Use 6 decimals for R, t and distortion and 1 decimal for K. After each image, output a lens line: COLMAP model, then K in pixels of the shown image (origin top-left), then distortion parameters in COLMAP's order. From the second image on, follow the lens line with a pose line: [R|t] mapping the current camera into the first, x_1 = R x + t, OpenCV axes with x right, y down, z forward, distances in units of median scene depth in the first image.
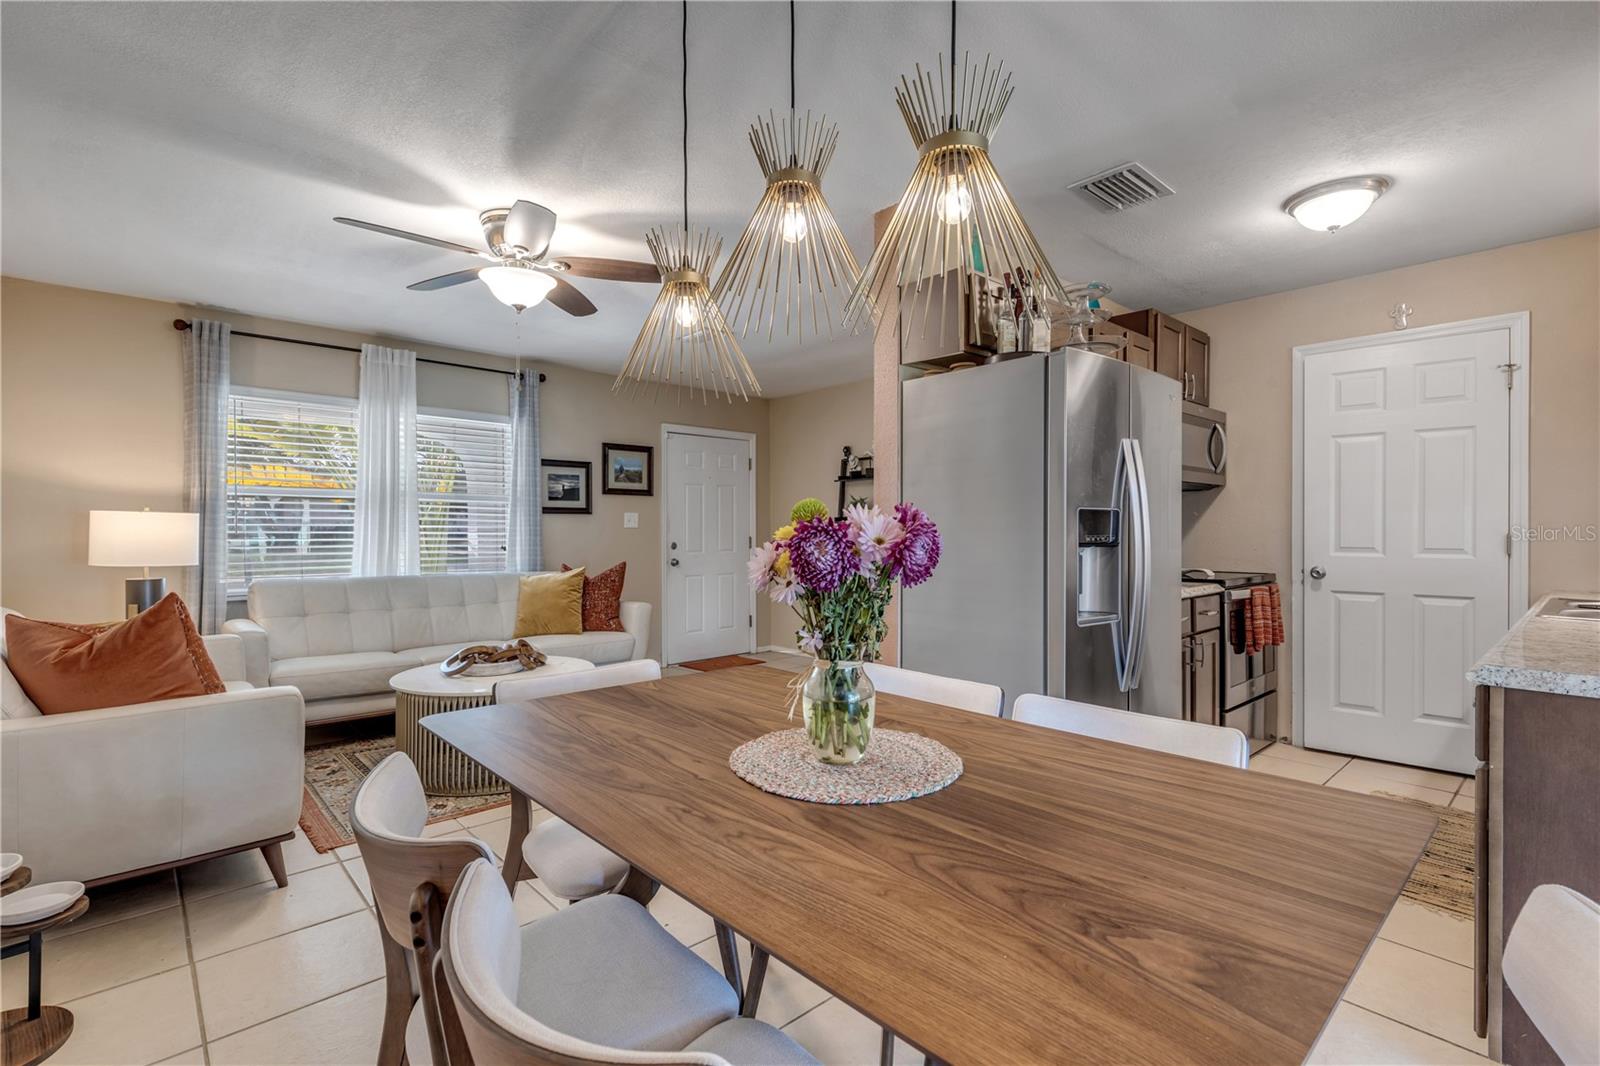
lens RADIAL K [[738.1, 0, 800.0], [0, 738.1, 533.0], [0, 0, 1]] dist [0.003699, 0.000305]
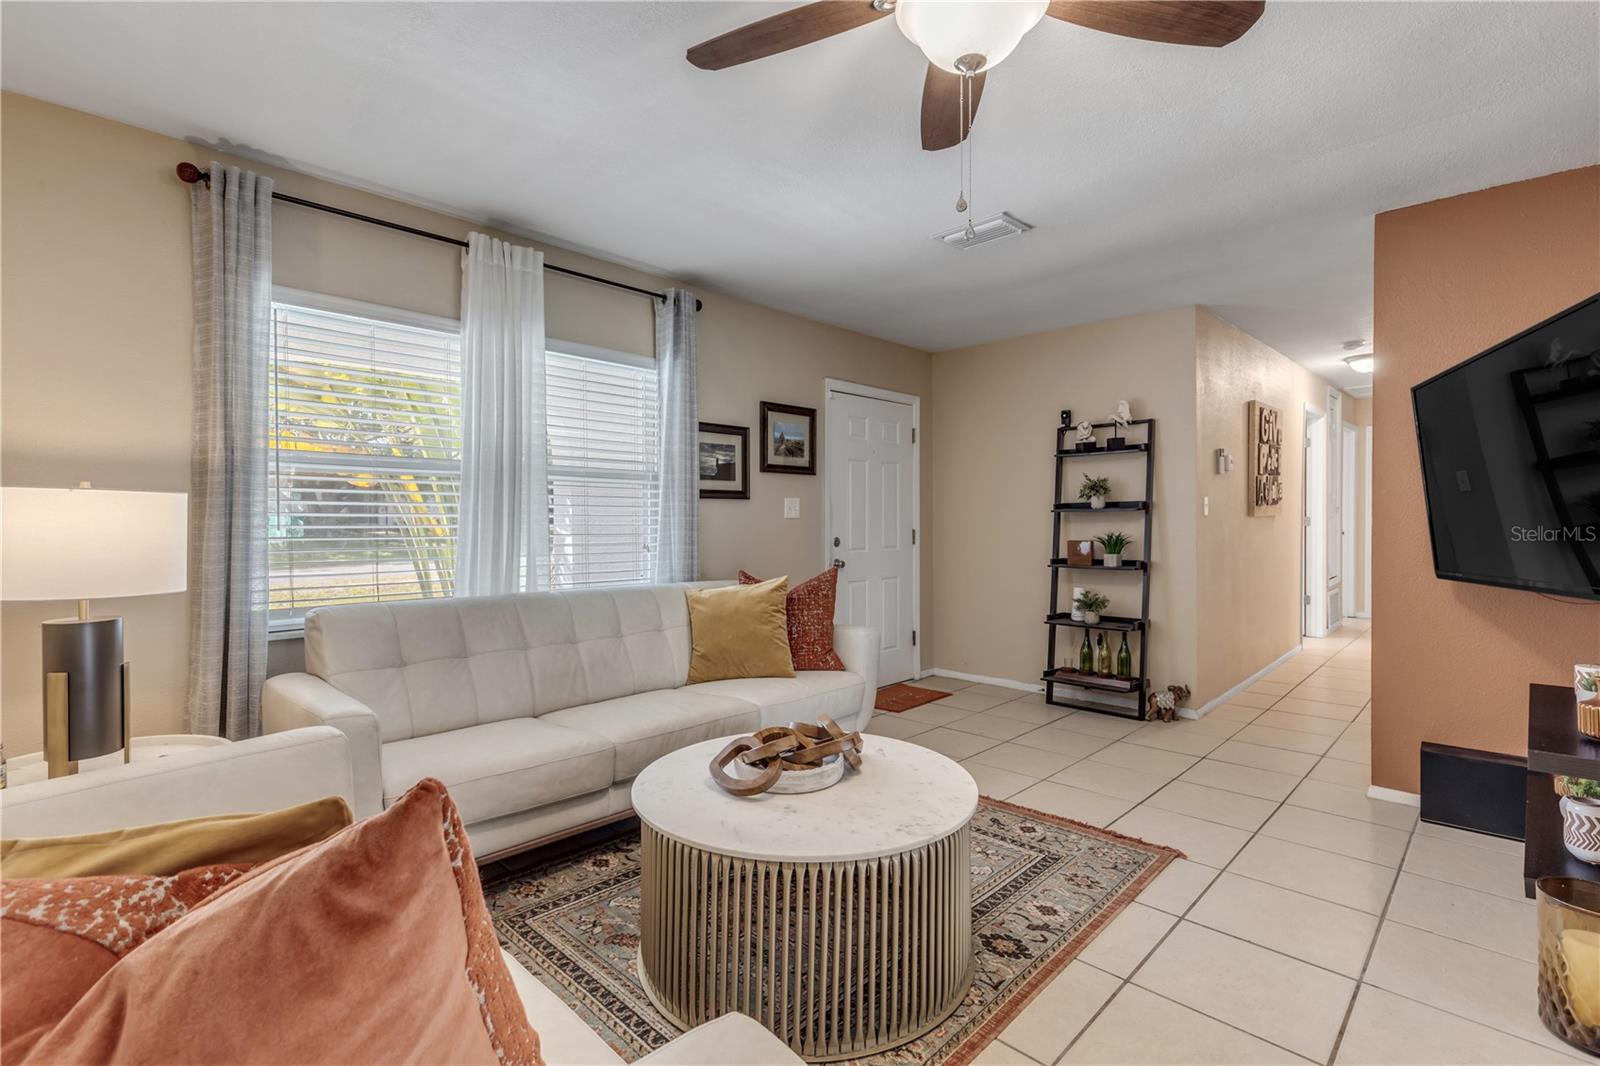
lens RADIAL K [[740.3, 0, 796.8], [0, 740.3, 518.7], [0, 0, 1]] dist [0.010912, -0.001483]
pose [[0.998710, -0.001160, 0.050771, -0.295443], [0.001376, 0.999990, -0.004227, -0.003767], [-0.050766, 0.004291, 0.998701, 0.295335]]
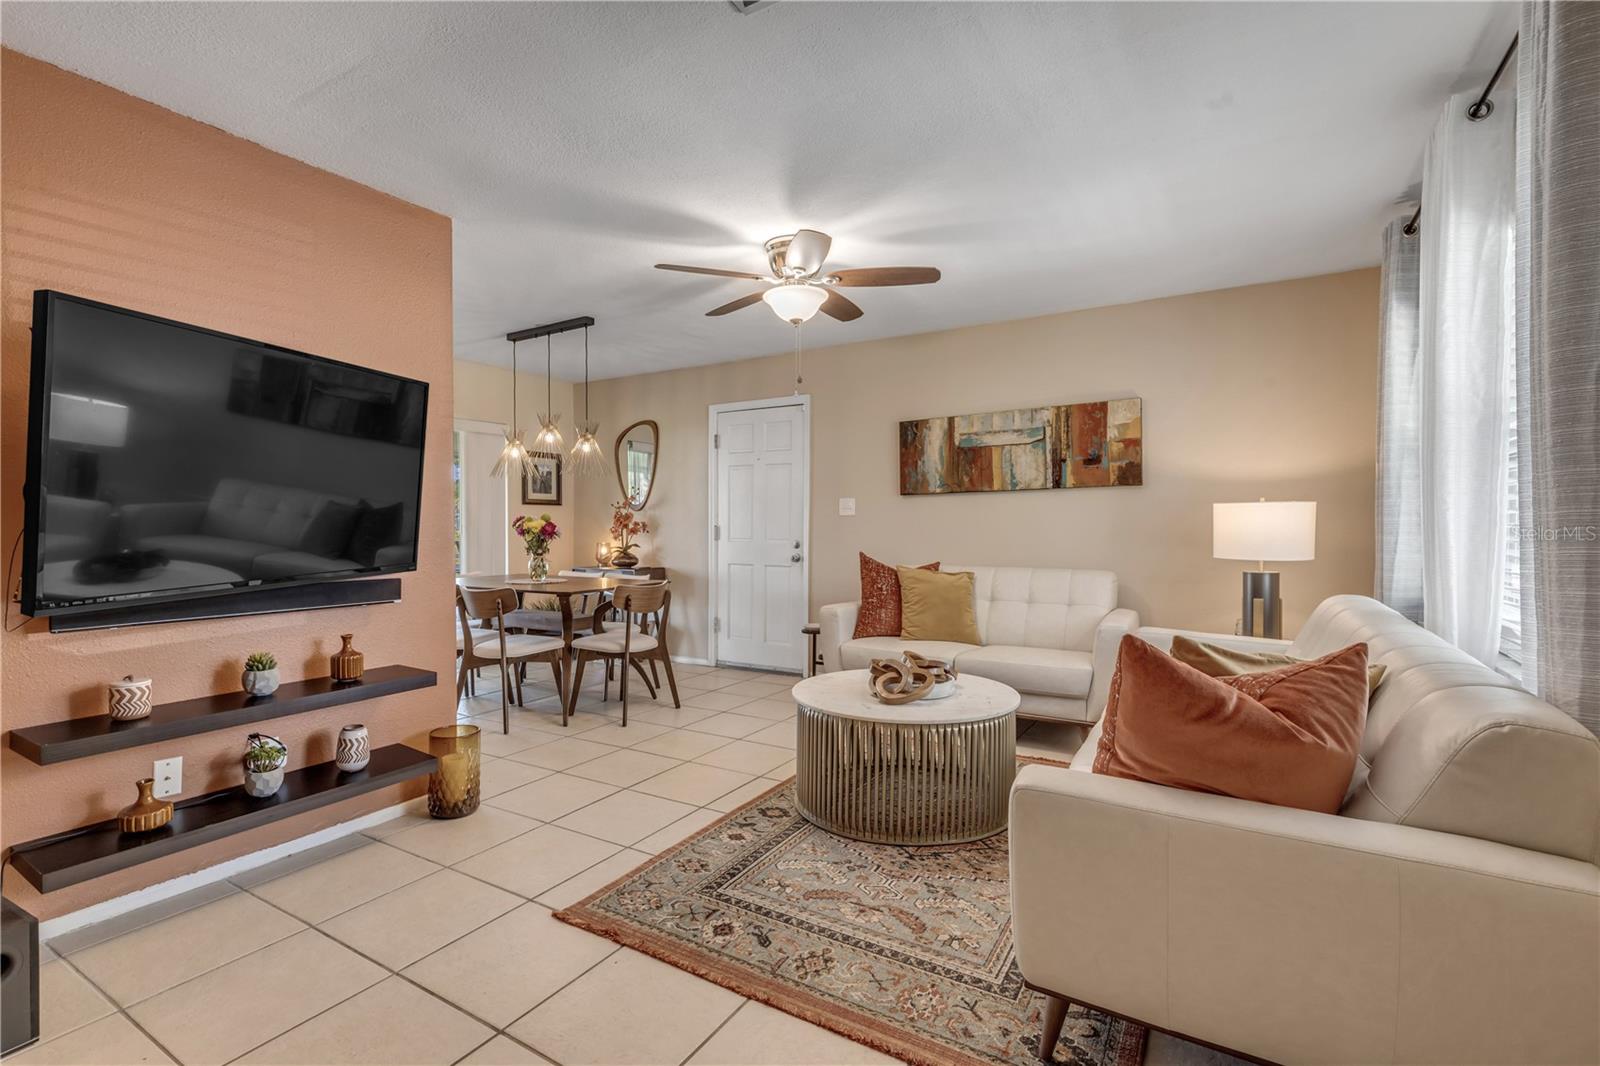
lens RADIAL K [[737.0, 0, 803.1], [0, 737.0, 530.5], [0, 0, 1]] dist [0.009292, -0.001574]
pose [[-0.957530, 0.002972, -0.288319, -0.040749], [-0.001286, 0.999893, 0.014577, -0.003964], [0.288332, 0.014329, -0.957423, 1.173278]]
